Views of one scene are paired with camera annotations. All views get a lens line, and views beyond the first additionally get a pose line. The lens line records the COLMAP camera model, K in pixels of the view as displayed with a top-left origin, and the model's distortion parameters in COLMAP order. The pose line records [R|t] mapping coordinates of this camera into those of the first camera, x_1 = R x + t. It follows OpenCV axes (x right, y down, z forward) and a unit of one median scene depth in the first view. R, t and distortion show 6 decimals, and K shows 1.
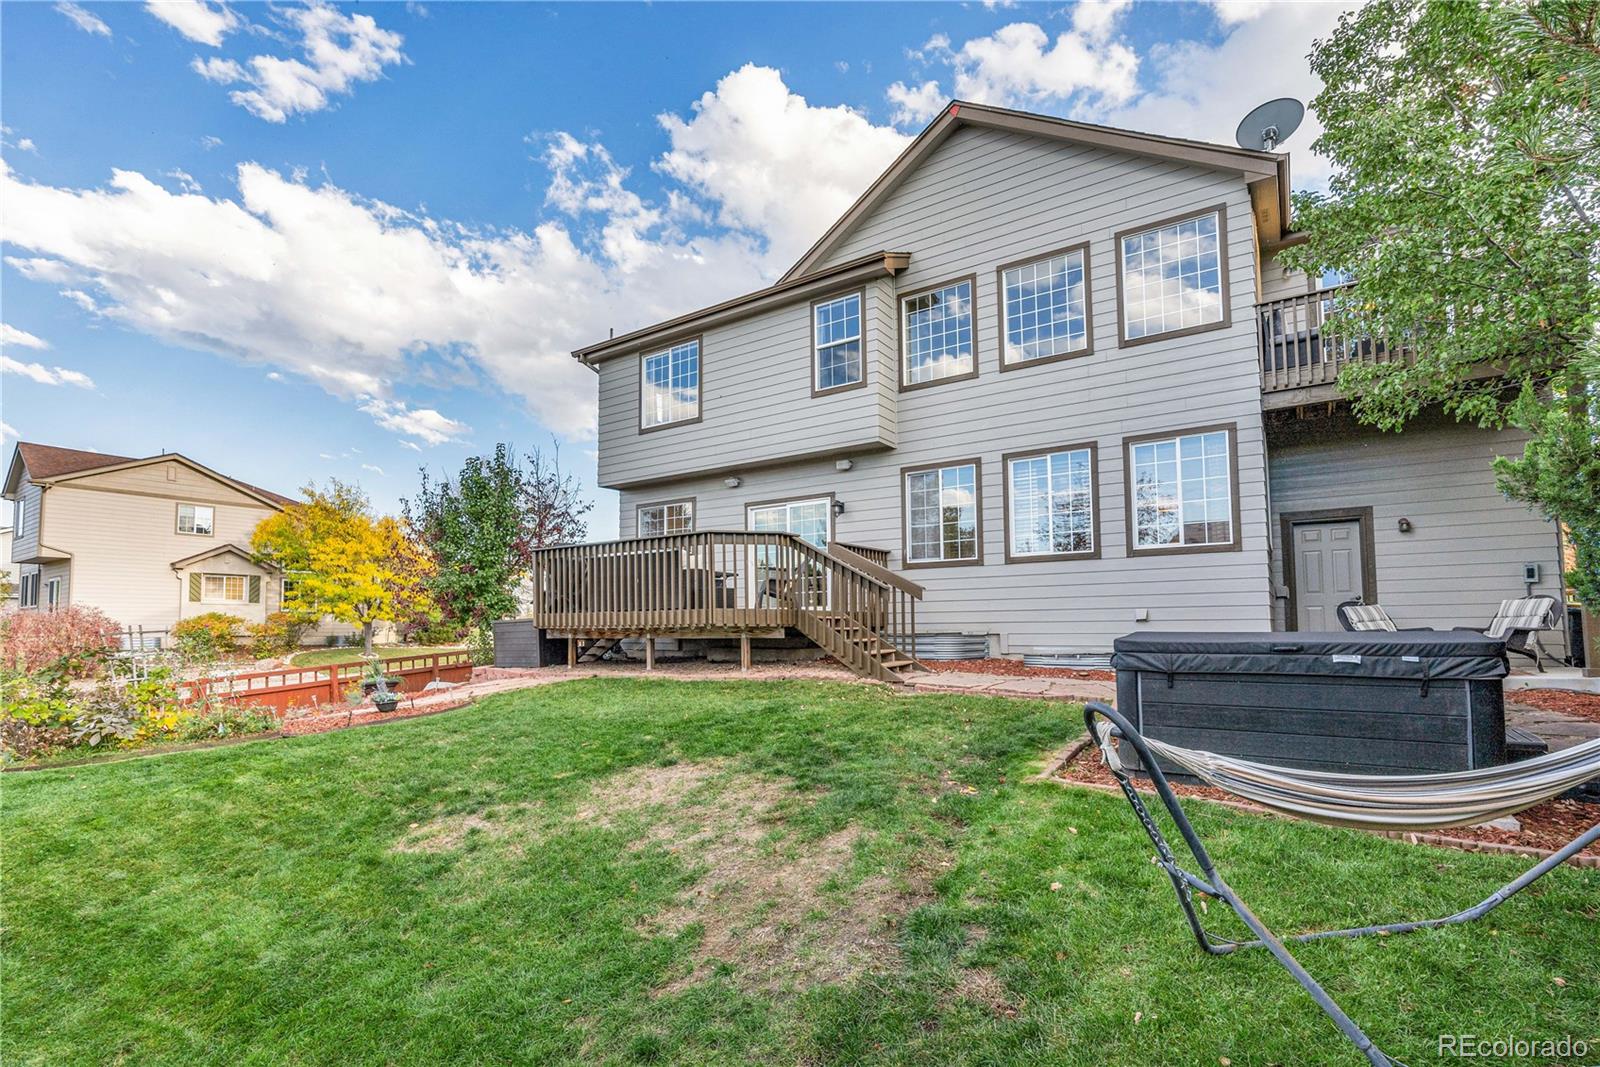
lens RADIAL K [[714.0, 0, 806.5], [0, 714.0, 616.9], [0, 0, 1]] dist [0.000910, 0.000376]
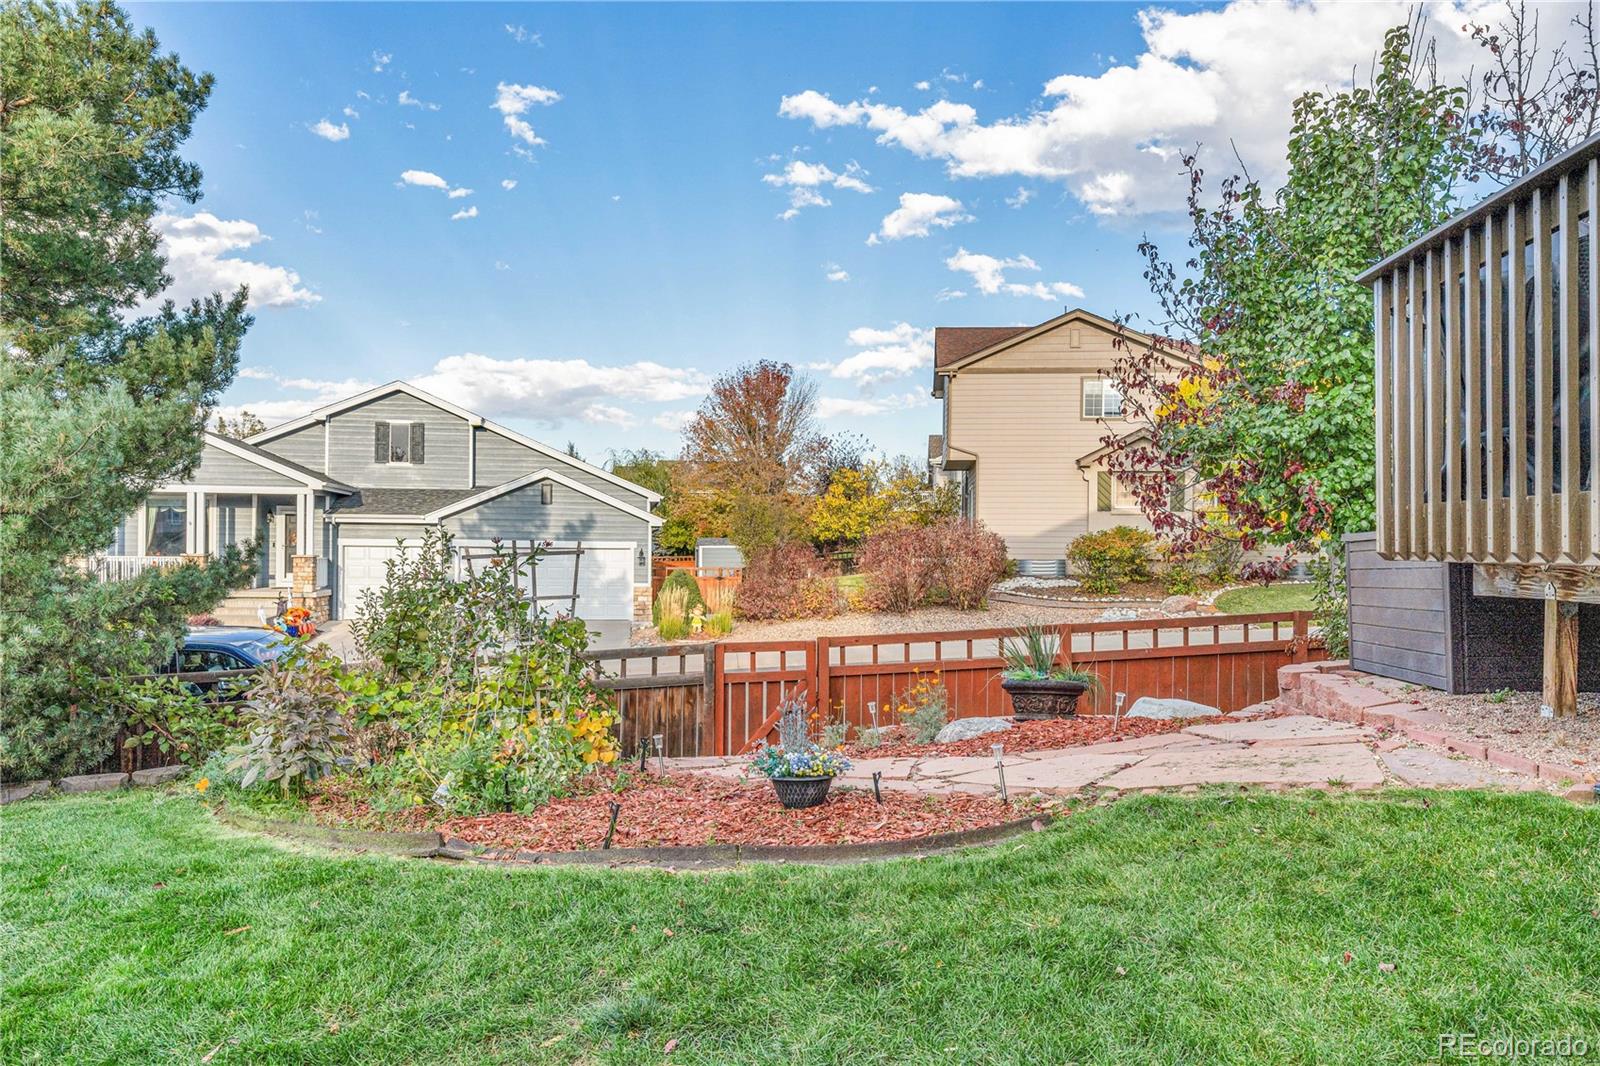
lens RADIAL K [[1048.7, 0, 800.0], [0, 1048.7, 533.0], [0, 0, 1]] dist [0.005670, 0.001539]
pose [[0.453462, -0.002370, -0.891273, -0.089696], [0.000800, 0.999997, -0.002252, 0.005018], [0.891275, 0.000308, 0.453462, 0.449174]]
